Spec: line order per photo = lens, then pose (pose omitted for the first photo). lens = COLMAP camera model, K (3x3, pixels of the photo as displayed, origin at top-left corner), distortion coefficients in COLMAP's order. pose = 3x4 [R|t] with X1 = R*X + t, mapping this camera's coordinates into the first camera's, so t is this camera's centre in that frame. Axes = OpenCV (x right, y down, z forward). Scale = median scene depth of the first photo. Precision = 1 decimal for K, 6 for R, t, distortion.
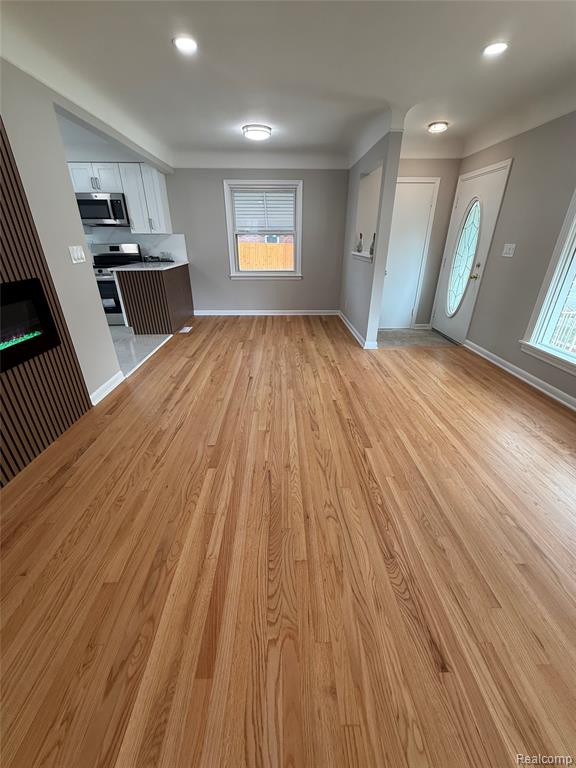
lens RADIAL K [[305.0, 0, 288.4], [0, 305.0, 383.4], [0, 0, 1]] dist [-0.001755, 0.000159]
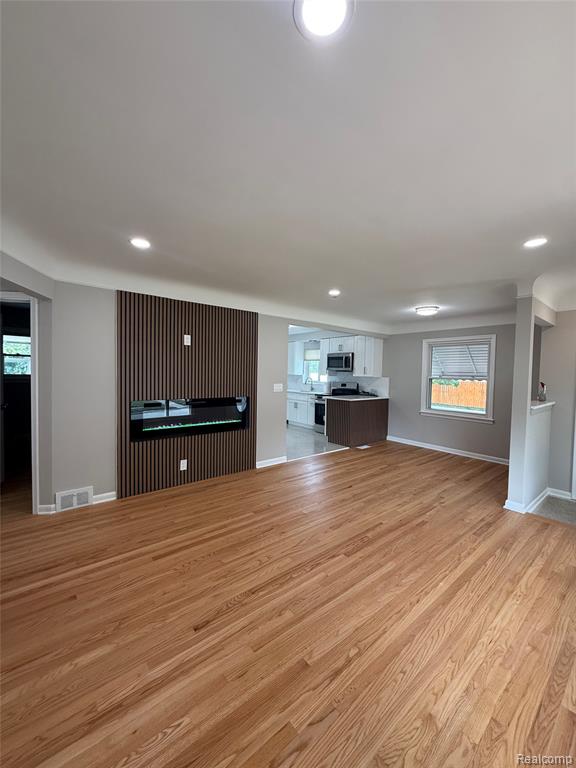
lens RADIAL K [[305.0, 0, 286.5], [0, 305.0, 382.5], [0, 0, 1]] dist [-0.001755, 0.000159]
pose [[0.610836, 0.038785, -0.790806, 0.669569], [-0.359570, 0.903449, -0.233430, -0.018316], [0.705400, 0.426938, 0.565805, -0.049784]]
